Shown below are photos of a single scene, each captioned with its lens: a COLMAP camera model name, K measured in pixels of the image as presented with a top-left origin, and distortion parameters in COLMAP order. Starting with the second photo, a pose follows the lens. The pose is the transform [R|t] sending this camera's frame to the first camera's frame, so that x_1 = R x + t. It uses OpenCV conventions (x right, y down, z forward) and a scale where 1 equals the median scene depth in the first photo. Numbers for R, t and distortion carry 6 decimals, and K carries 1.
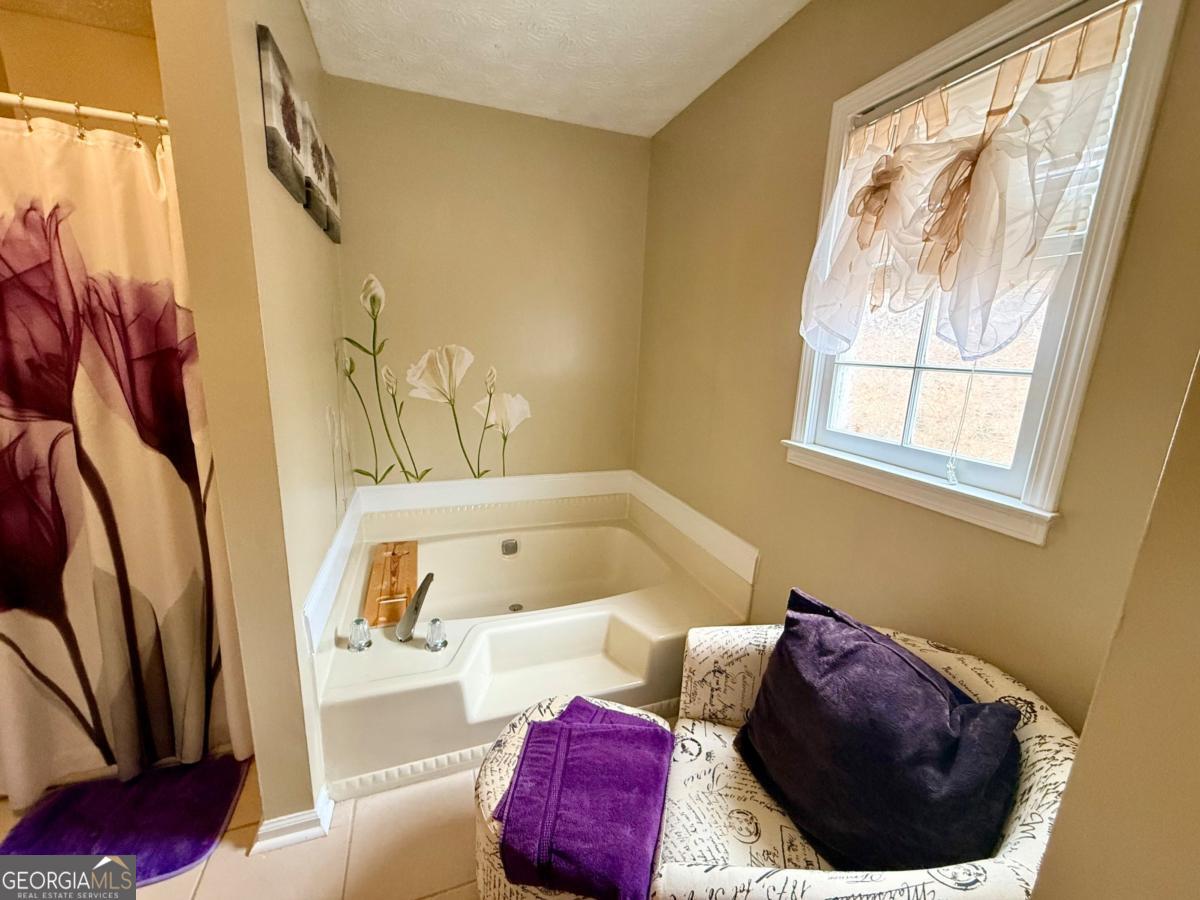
lens RADIAL K [[479.1, 0, 600.2], [0, 479.1, 451.1], [0, 0, 1]] dist [0.000300, -0.000398]
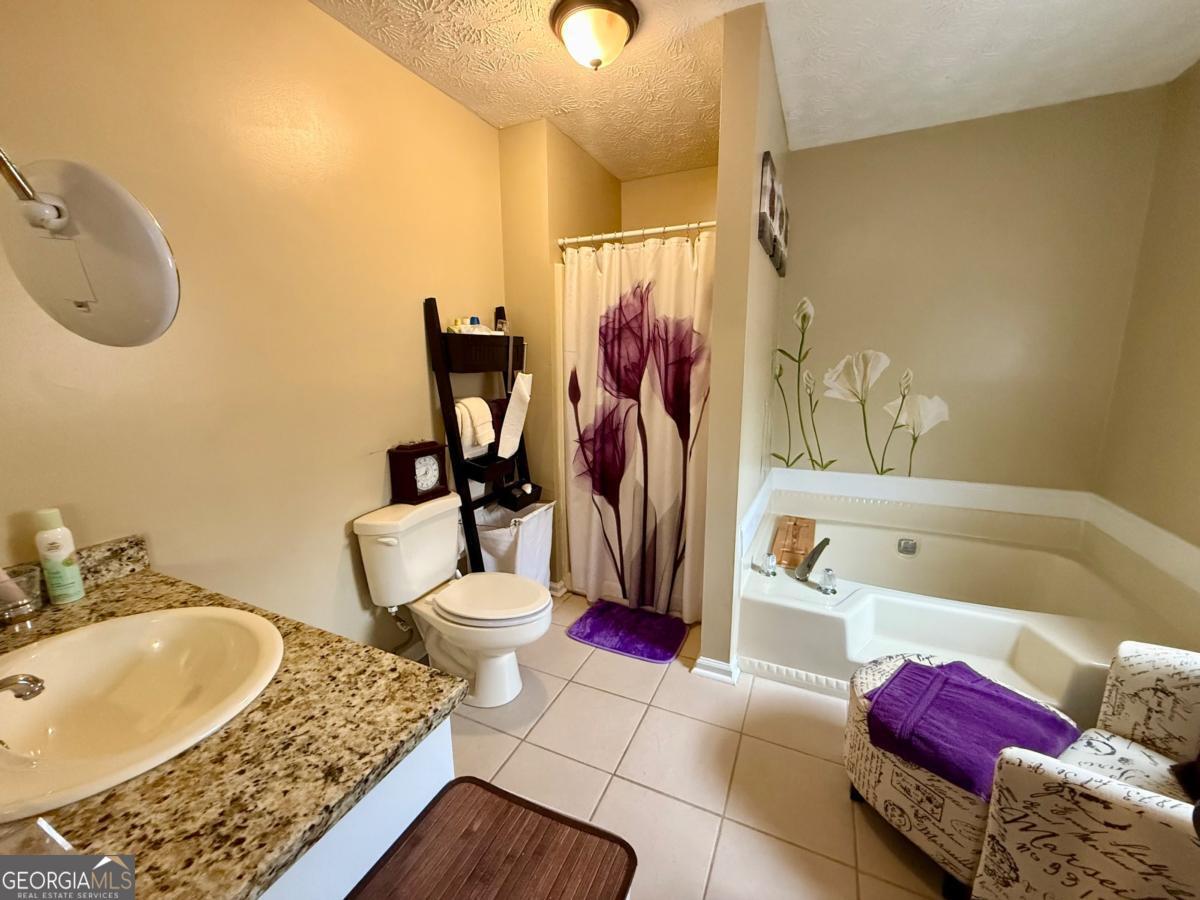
lens RADIAL K [[479.1, 0, 597.4], [0, 479.1, 450.2], [0, 0, 1]] dist [0.000300, -0.000398]
pose [[0.699291, 0.088204, -0.709374, 0.100280], [-0.118613, 0.992919, 0.006533, 0.130225], [0.704927, 0.079572, 0.704802, -0.360917]]
